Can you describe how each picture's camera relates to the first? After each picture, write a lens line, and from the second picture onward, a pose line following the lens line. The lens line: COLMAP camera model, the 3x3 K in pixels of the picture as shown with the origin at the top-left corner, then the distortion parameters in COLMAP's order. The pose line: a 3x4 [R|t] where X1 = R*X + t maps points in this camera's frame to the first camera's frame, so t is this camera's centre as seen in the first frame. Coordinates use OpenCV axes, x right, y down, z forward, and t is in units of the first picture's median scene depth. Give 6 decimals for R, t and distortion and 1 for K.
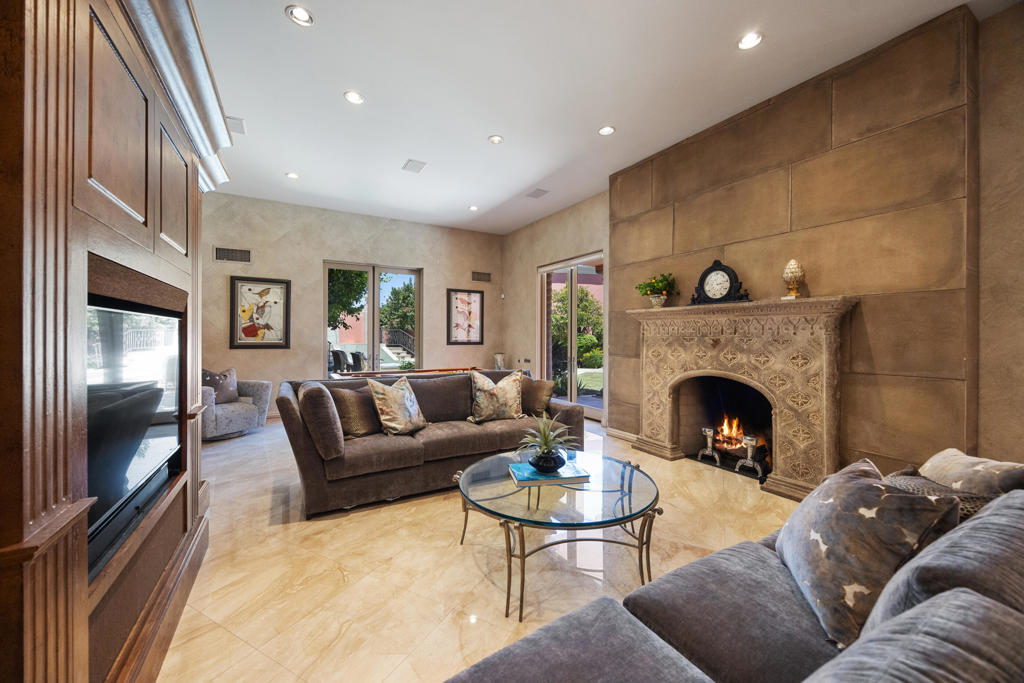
lens RADIAL K [[395.7, 0, 502.5], [0, 395.7, 336.9], [0, 0, 1]] dist [-0.006248, -0.000565]
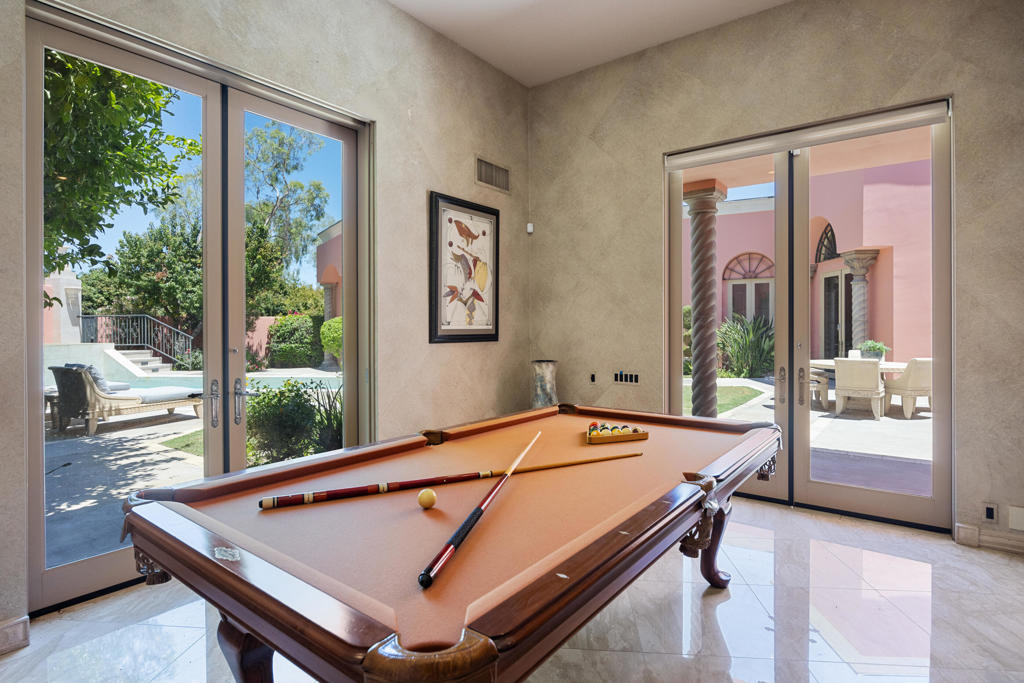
lens RADIAL K [[534.7, 0, 512.2], [0, 534.7, 333.5], [0, 0, 1]] dist [-0.010975, 0.000058]
pose [[0.918001, -0.010003, 0.396452, -0.326737], [0.007415, 0.999940, 0.008061, 0.009432], [-0.396508, -0.004460, 0.918020, 0.619838]]
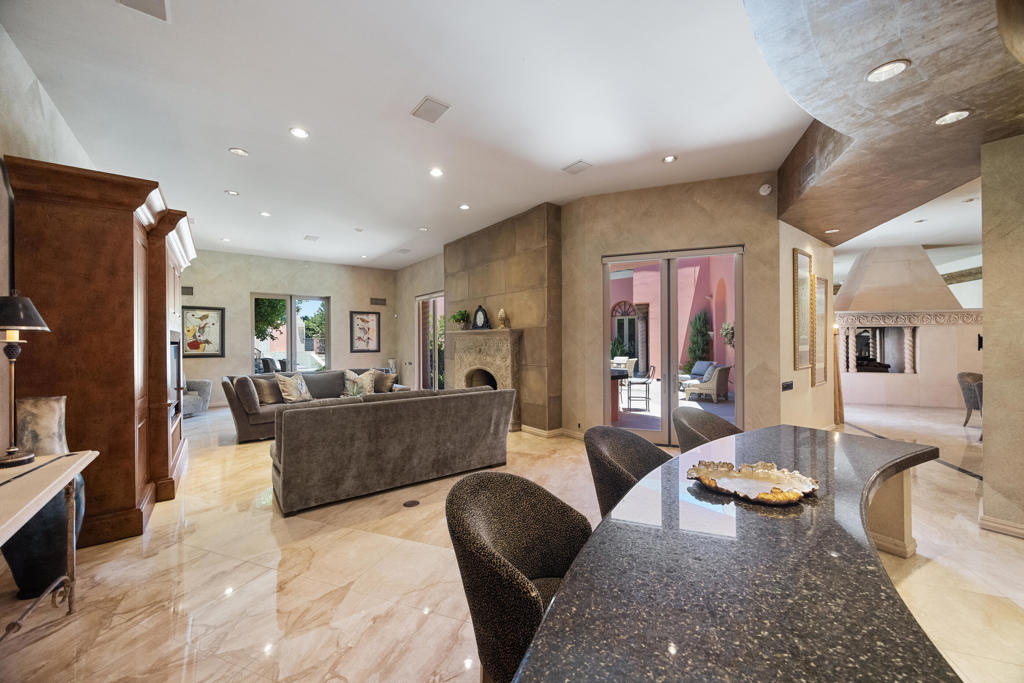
lens RADIAL K [[395.7, 0, 505.9], [0, 395.7, 343.1], [0, 0, 1]] dist [-0.006248, -0.000565]
pose [[0.990619, -0.010067, 0.136282, 0.246562], [0.009738, 0.999948, 0.003080, -0.014429], [-0.136306, -0.001724, 0.990665, -0.497755]]
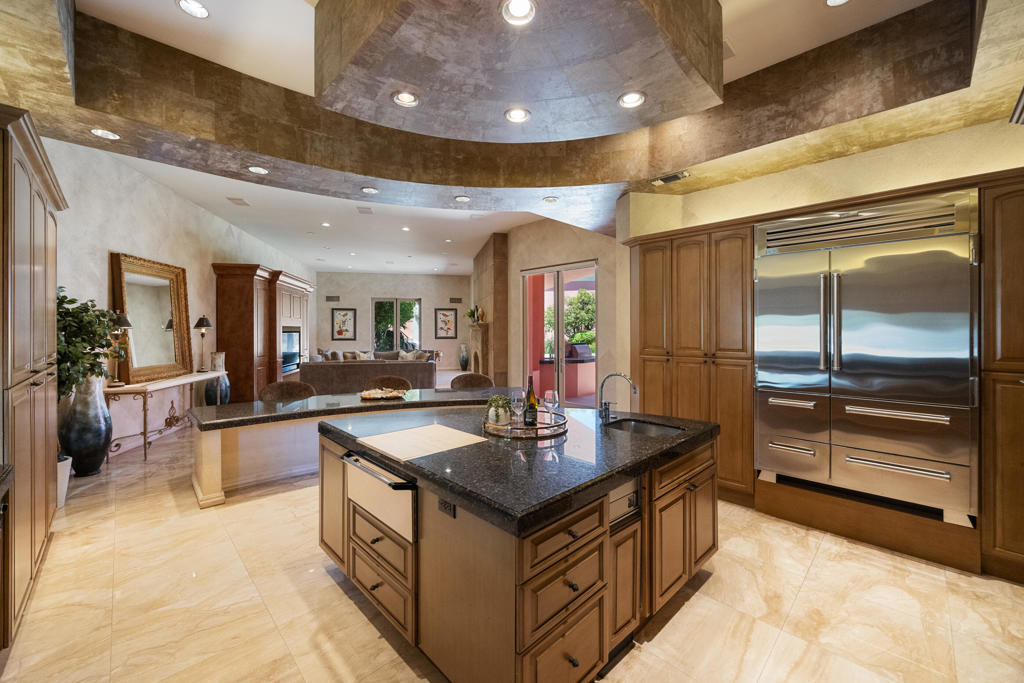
lens RADIAL K [[395.7, 0, 497.3], [0, 395.7, 331.7], [0, 0, 1]] dist [-0.006248, -0.000565]
pose [[0.949229, -0.003323, -0.314568, 0.876415], [0.004622, 0.999984, 0.003386, -0.022488], [0.314552, -0.004668, 0.949229, -0.808793]]
